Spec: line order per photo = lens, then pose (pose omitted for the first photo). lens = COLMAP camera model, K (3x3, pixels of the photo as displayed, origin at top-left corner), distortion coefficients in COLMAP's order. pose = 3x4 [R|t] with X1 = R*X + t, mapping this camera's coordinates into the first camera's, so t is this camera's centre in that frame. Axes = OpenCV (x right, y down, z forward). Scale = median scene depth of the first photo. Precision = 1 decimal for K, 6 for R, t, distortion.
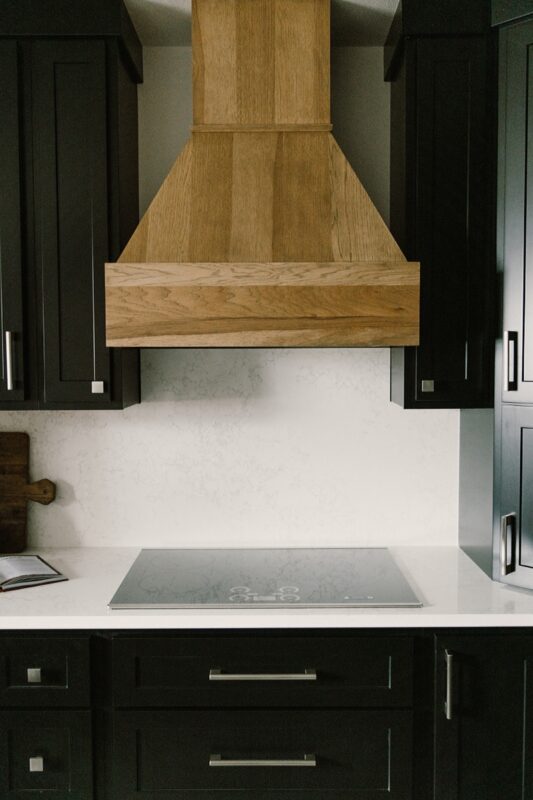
lens RADIAL K [[754.4, 0, 266.5], [0, 754.4, 400.0], [0, 0, 1]] dist [-0.007602, -0.000765]
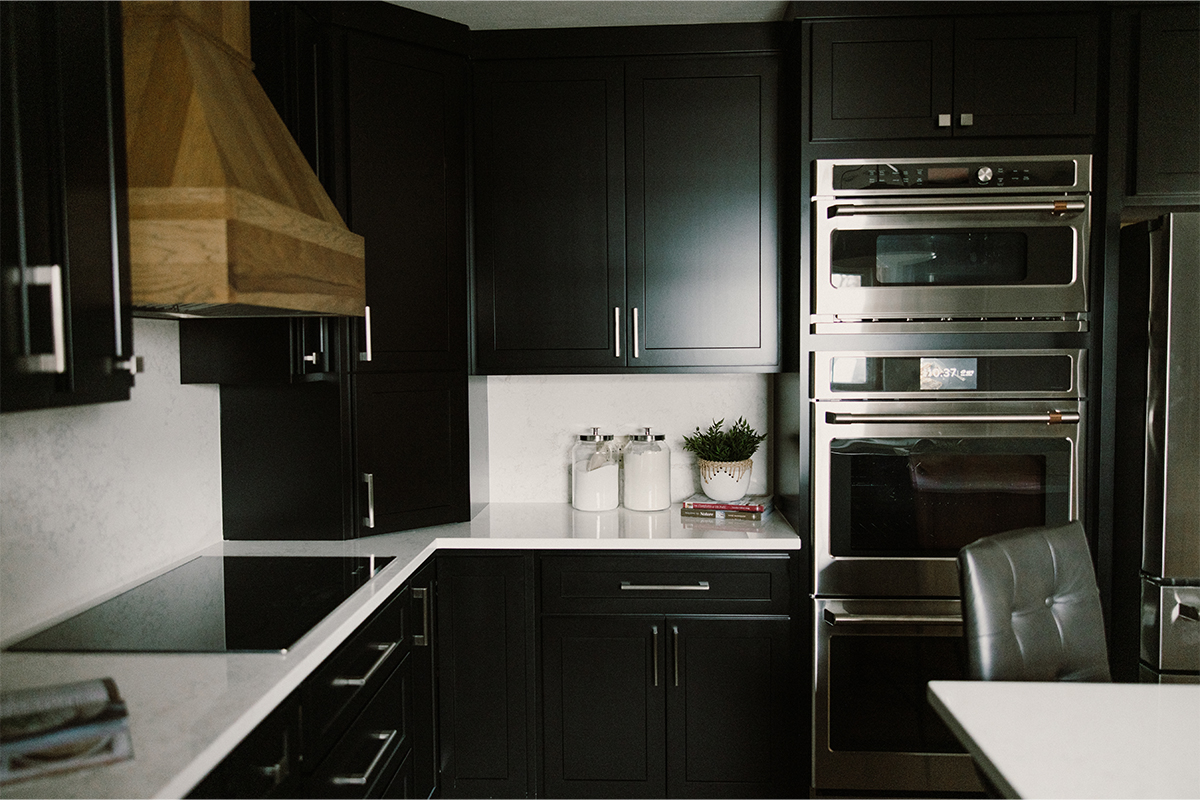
lens RADIAL K [[940.2, 0, 600.0], [0, 940.2, 400.0], [0, 0, 1]] dist [-0.006666, -0.000303]
pose [[0.051874, -0.052715, 0.997261, -1.086812], [0.072842, 0.996146, 0.048867, 0.002767], [-0.995994, 0.070107, 0.055514, 0.610124]]
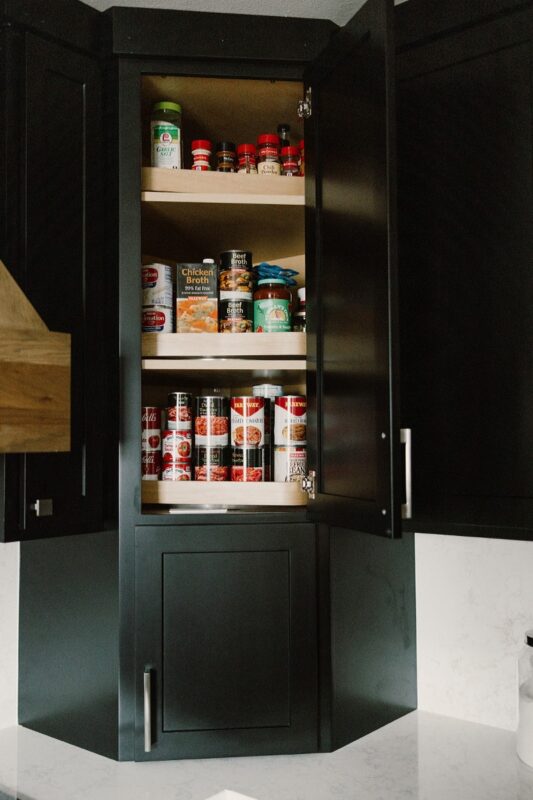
lens RADIAL K [[832.5, 0, 265.5], [0, 832.5, 409.4], [0, 0, 1]] dist [-0.005419, -0.003344]
pose [[0.643879, 0.029807, 0.764547, -0.273478], [0.054035, 0.994974, -0.084297, -0.035882], [-0.763217, 0.095590, 0.639032, 0.361549]]
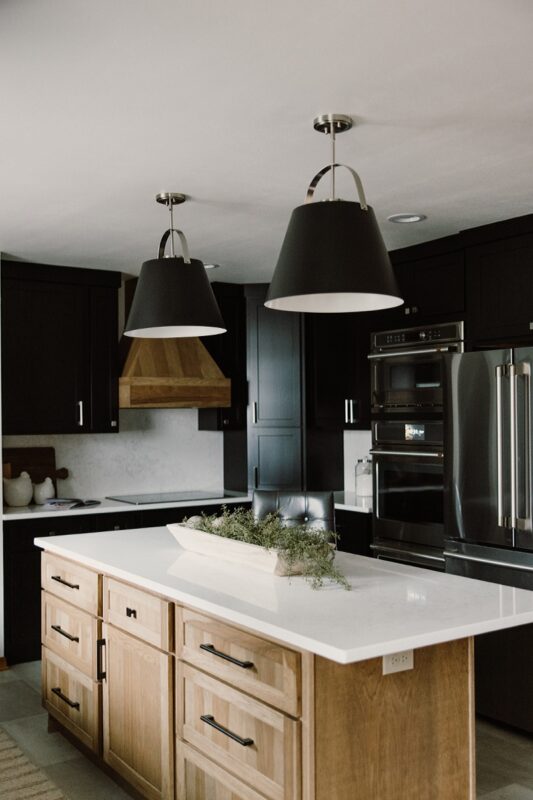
lens RADIAL K [[832.5, 0, 265.5], [0, 832.5, 409.4], [0, 0, 1]] dist [-0.005419, -0.003344]
pose [[0.835447, 0.000307, 0.549571, -1.434554], [0.041759, 0.997073, -0.064039, 0.145414], [-0.547982, 0.076451, 0.832989, -1.721119]]
